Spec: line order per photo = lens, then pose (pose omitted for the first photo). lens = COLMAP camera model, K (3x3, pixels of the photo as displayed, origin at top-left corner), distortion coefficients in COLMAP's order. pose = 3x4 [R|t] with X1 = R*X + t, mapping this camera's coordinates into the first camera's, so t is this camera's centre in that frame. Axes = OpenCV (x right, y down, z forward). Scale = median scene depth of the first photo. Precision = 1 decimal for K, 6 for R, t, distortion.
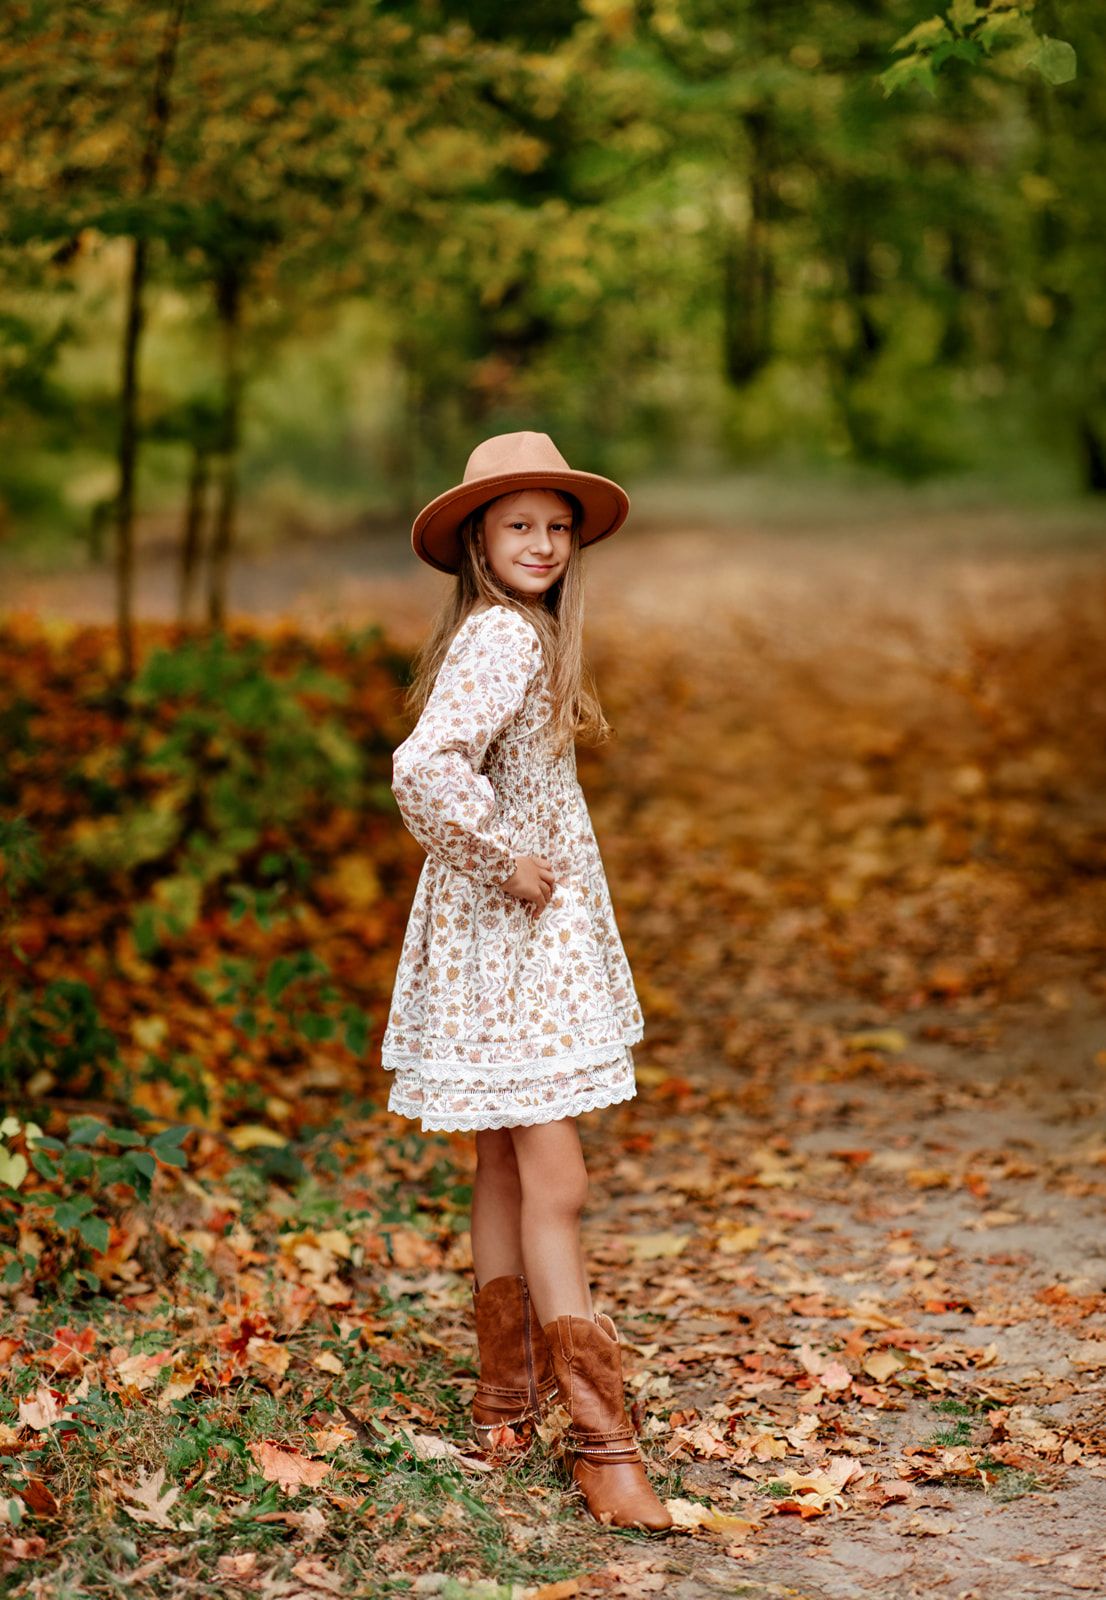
lens RADIAL K [[3989.8, 0, 555.0], [0, 3989.8, 802.9], [0, 0, 1]] dist [-0.152365, 0.000000]
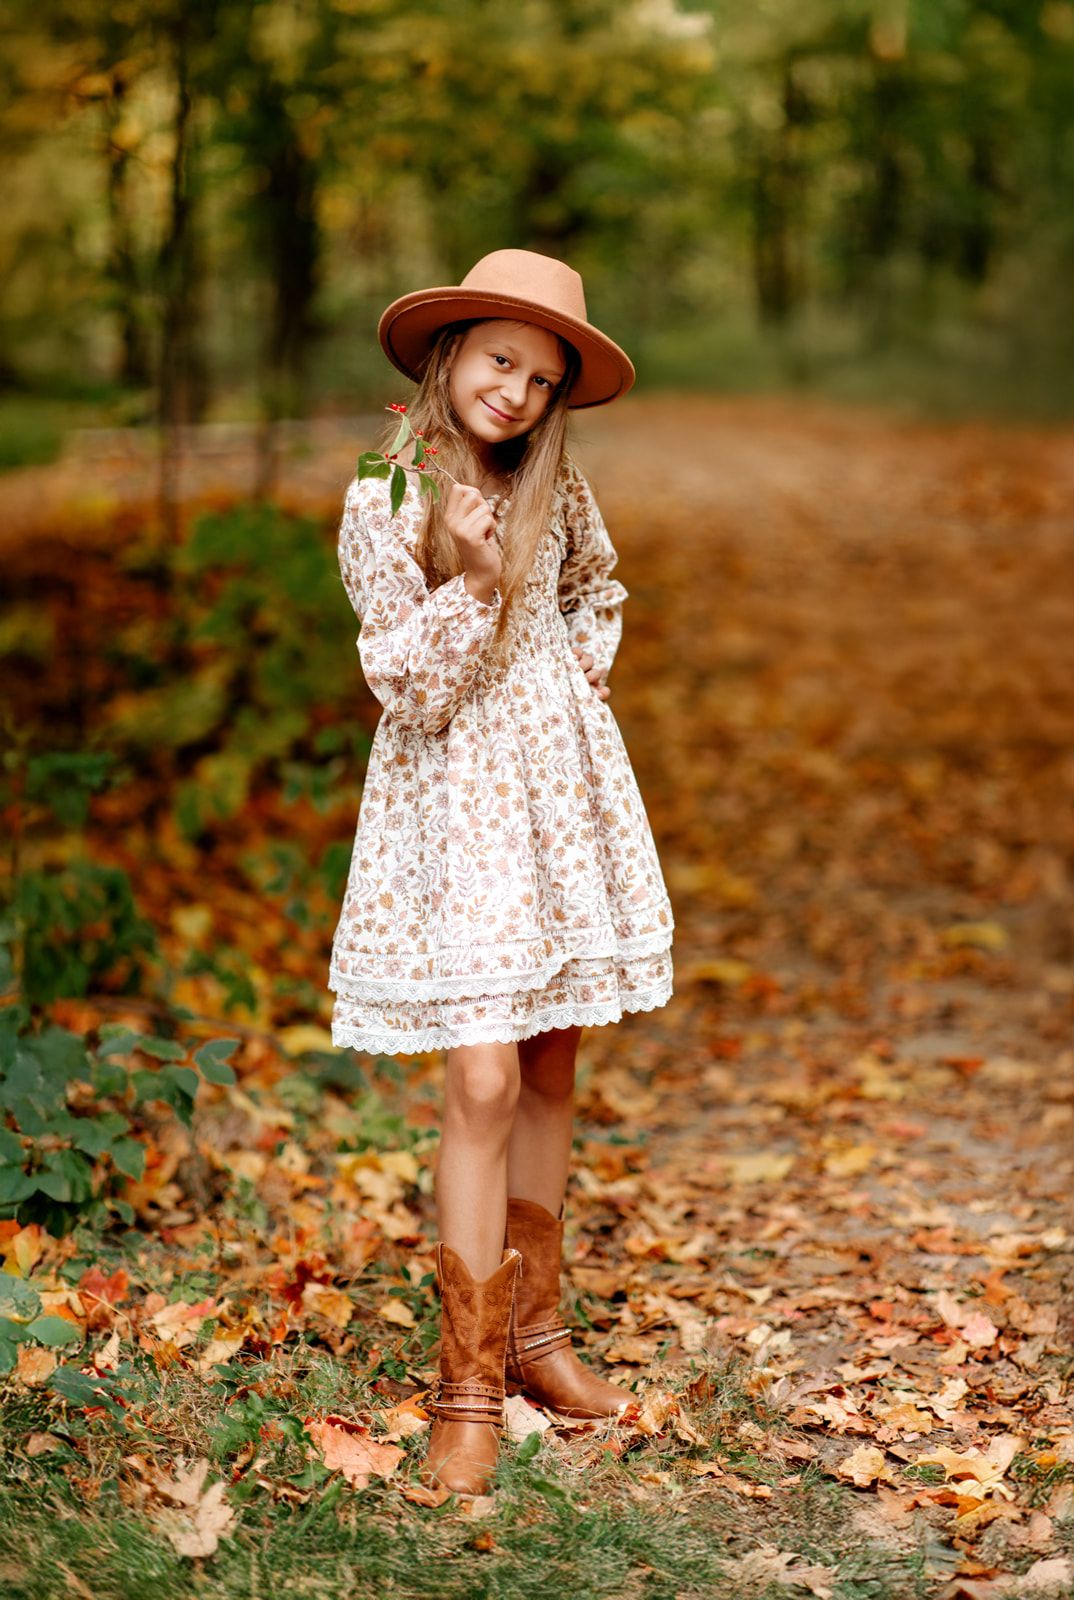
lens RADIAL K [[3775.5, 0, 535.5], [0, 3775.5, 797.3], [0, 0, 1]] dist [-0.078094, 0.000000]
pose [[0.999926, 0.005121, -0.011032, -0.015462], [-0.004815, 0.999607, 0.027607, 0.004818], [0.011169, -0.027552, 0.999558, 0.153943]]
